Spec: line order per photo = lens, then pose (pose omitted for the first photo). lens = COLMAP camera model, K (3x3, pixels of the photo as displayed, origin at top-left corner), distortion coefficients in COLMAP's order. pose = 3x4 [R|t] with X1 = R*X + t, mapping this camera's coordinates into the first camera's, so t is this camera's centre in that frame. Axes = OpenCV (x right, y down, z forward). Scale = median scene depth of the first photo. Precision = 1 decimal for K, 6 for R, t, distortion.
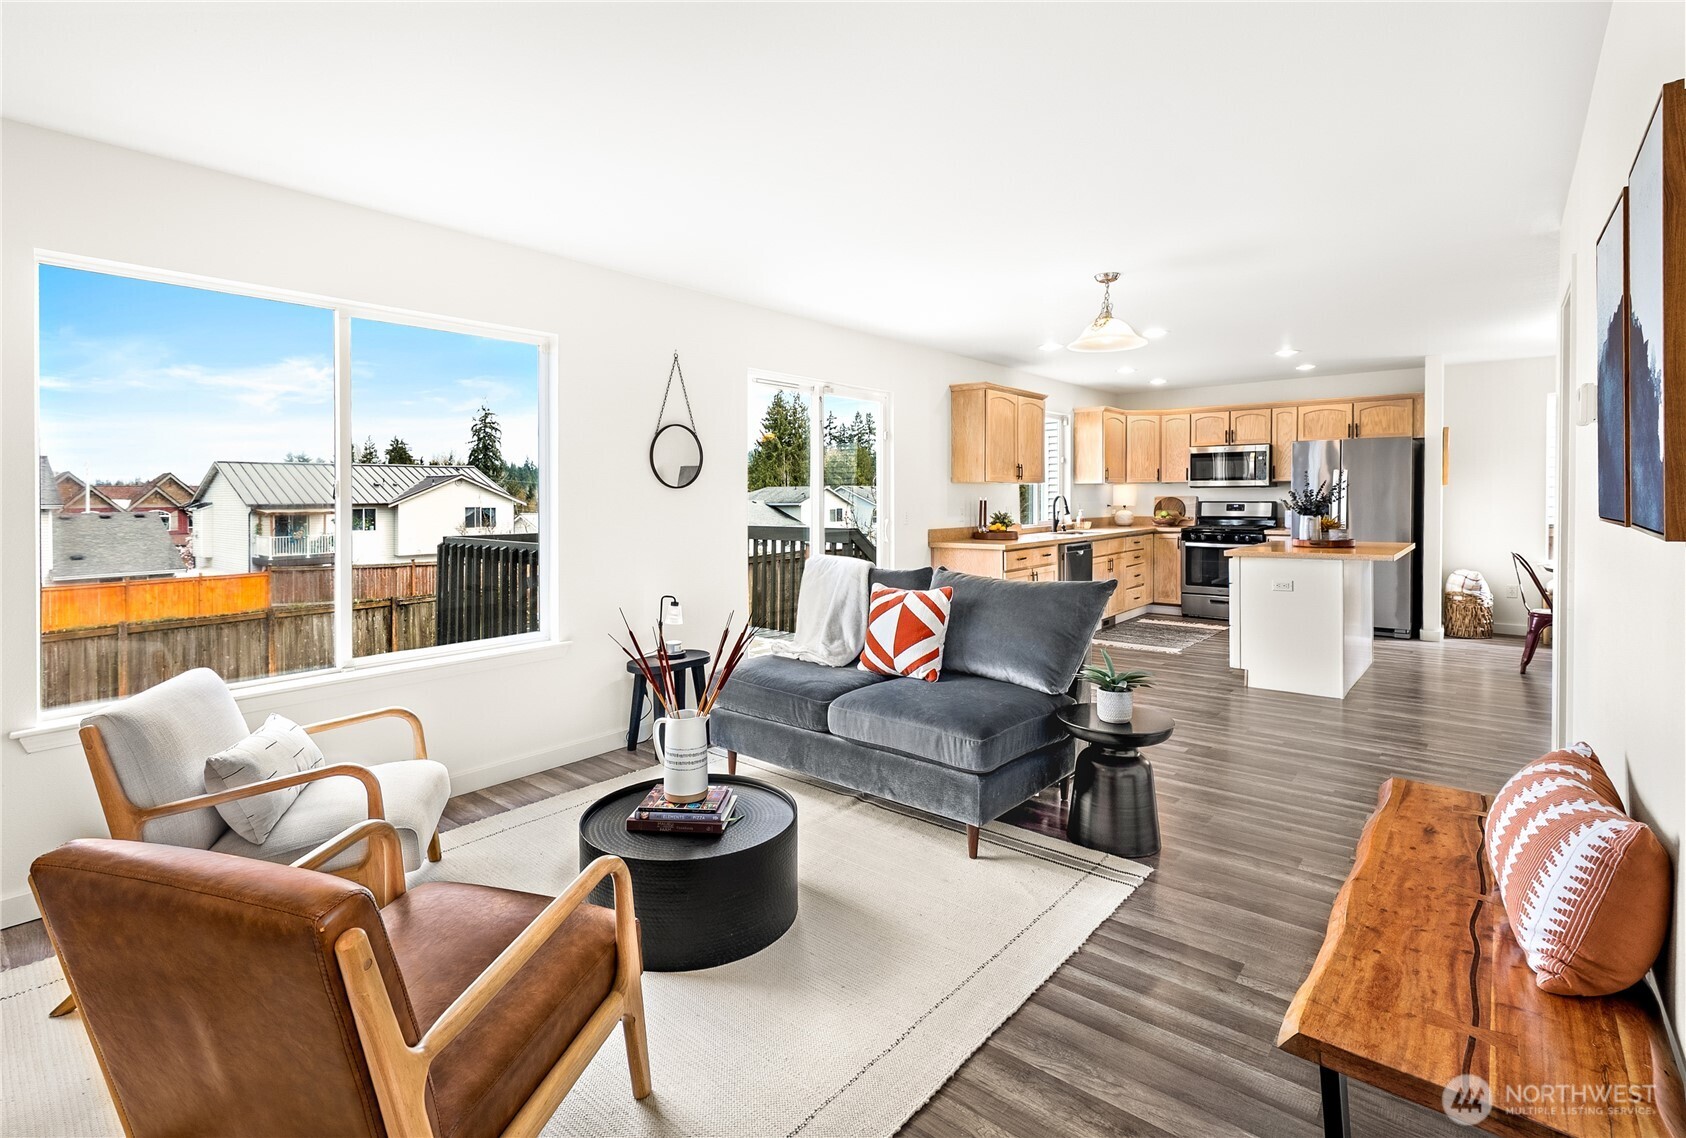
lens RADIAL K [[787.8, 0, 827.5], [0, 787.8, 512.4], [0, 0, 1]] dist [0.023924, -0.000008]
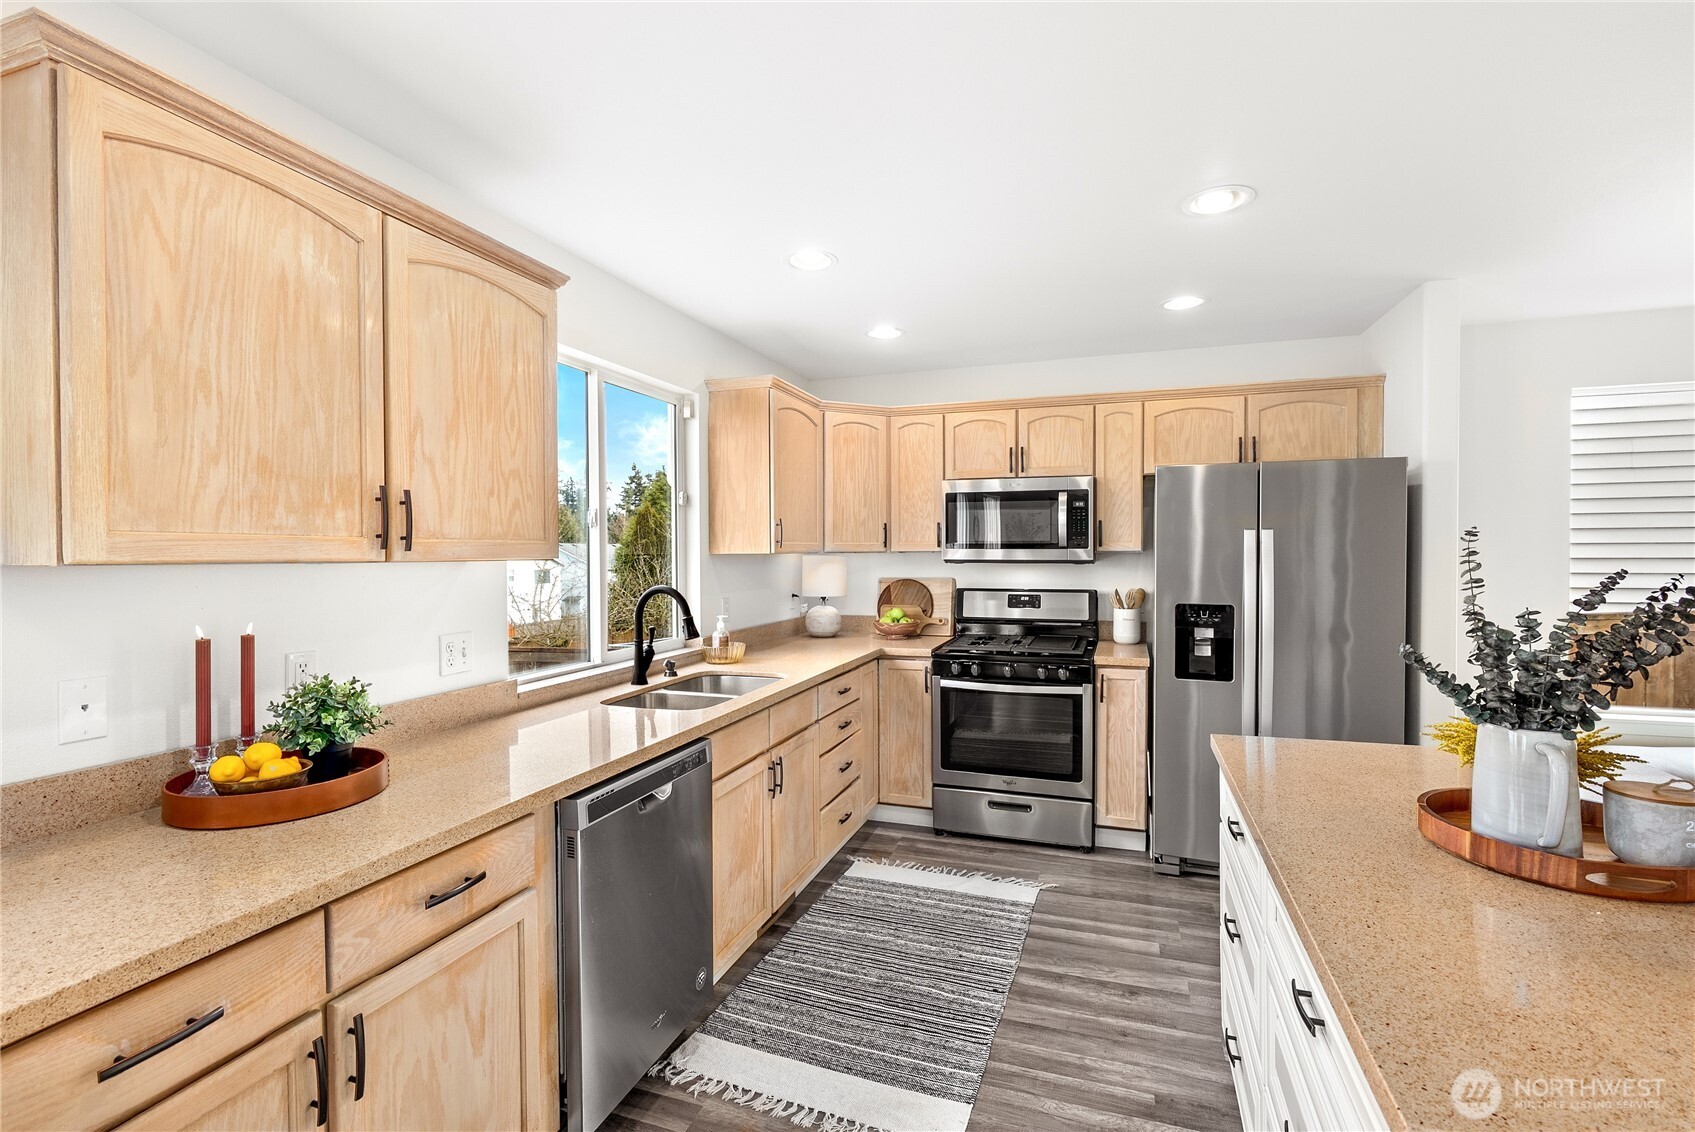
lens RADIAL K [[752.6, 0, 847.5], [0, 752.6, 566.0], [0, 0, 1]] dist [-0.024036, 0.021505]
pose [[0.935200, -0.002905, 0.354108, 0.235452], [0.004646, 0.999981, -0.004066, -0.027337], [-0.354089, 0.005447, 0.935196, 0.583945]]
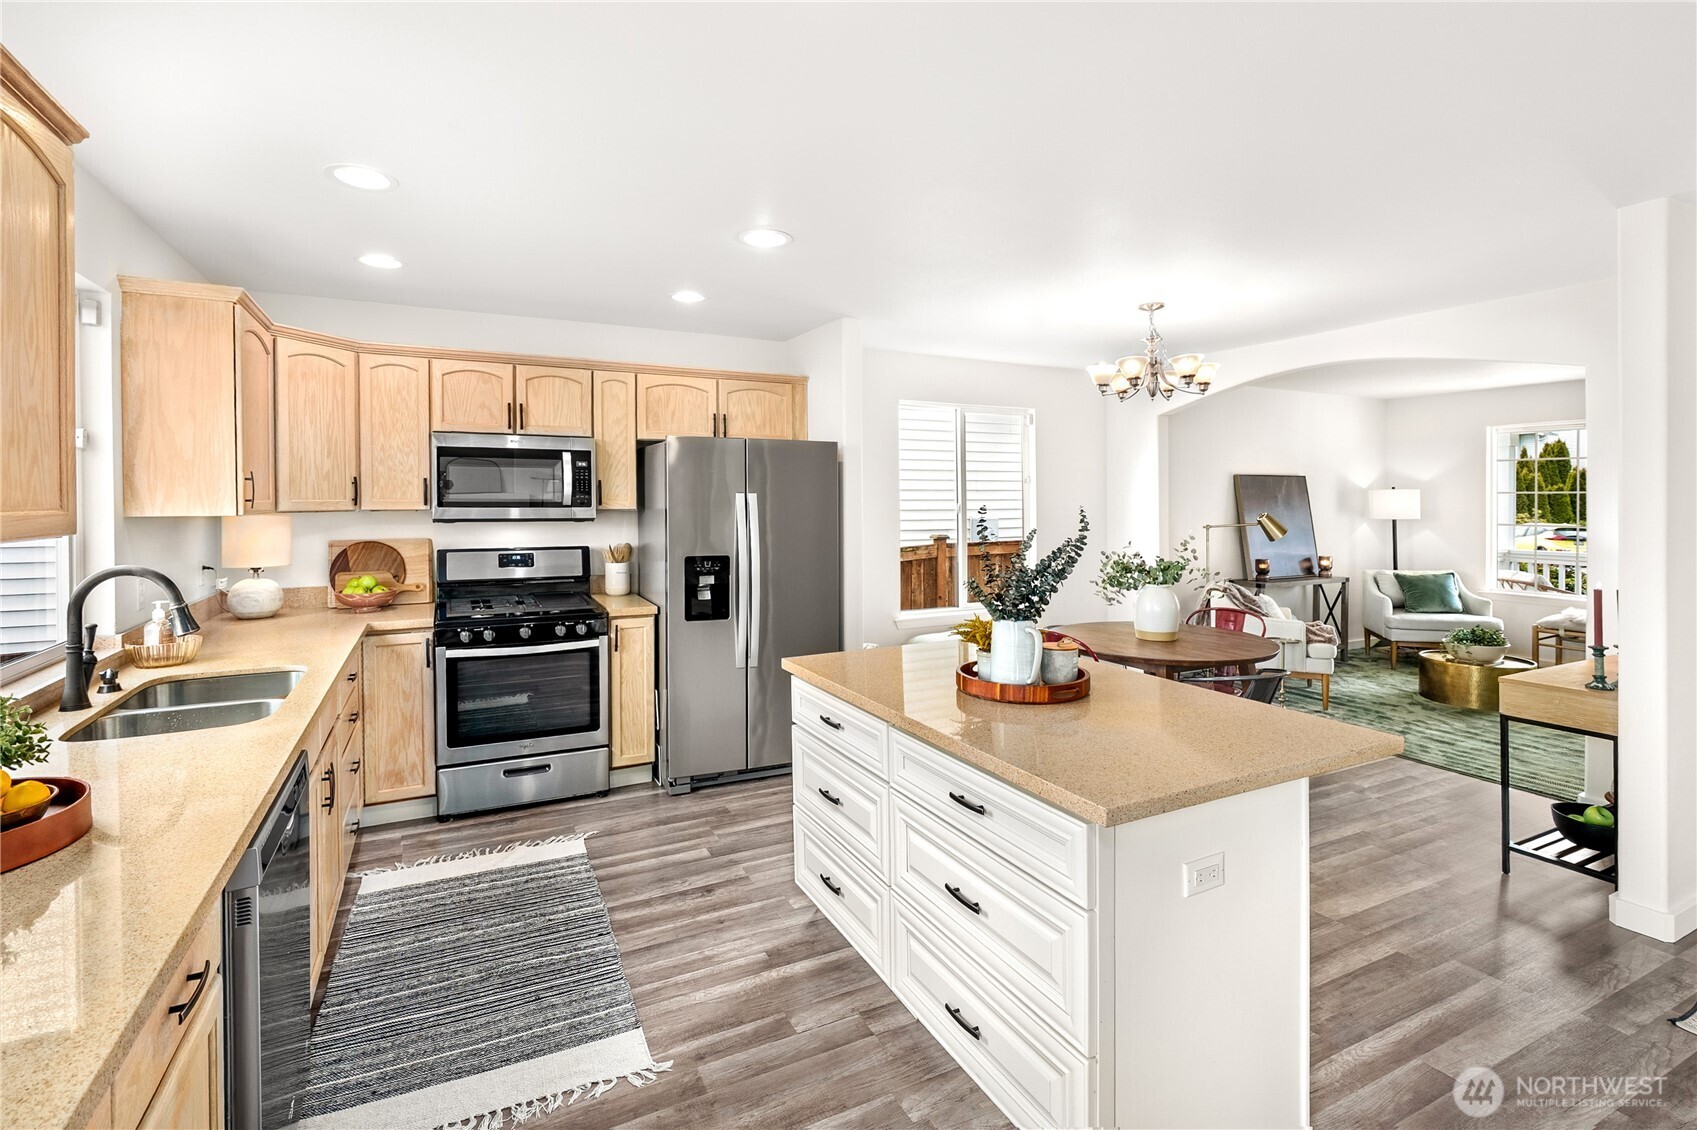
lens RADIAL K [[786.8, 0, 817.1], [0, 786.8, 505.8], [0, 0, 1]] dist [0.000031, 0.000271]
pose [[0.412700, -0.000112, 0.910867, 0.140807], [0.016024, 0.999846, -0.007137, -0.033813], [-0.910726, 0.017541, 0.412638, 0.619271]]
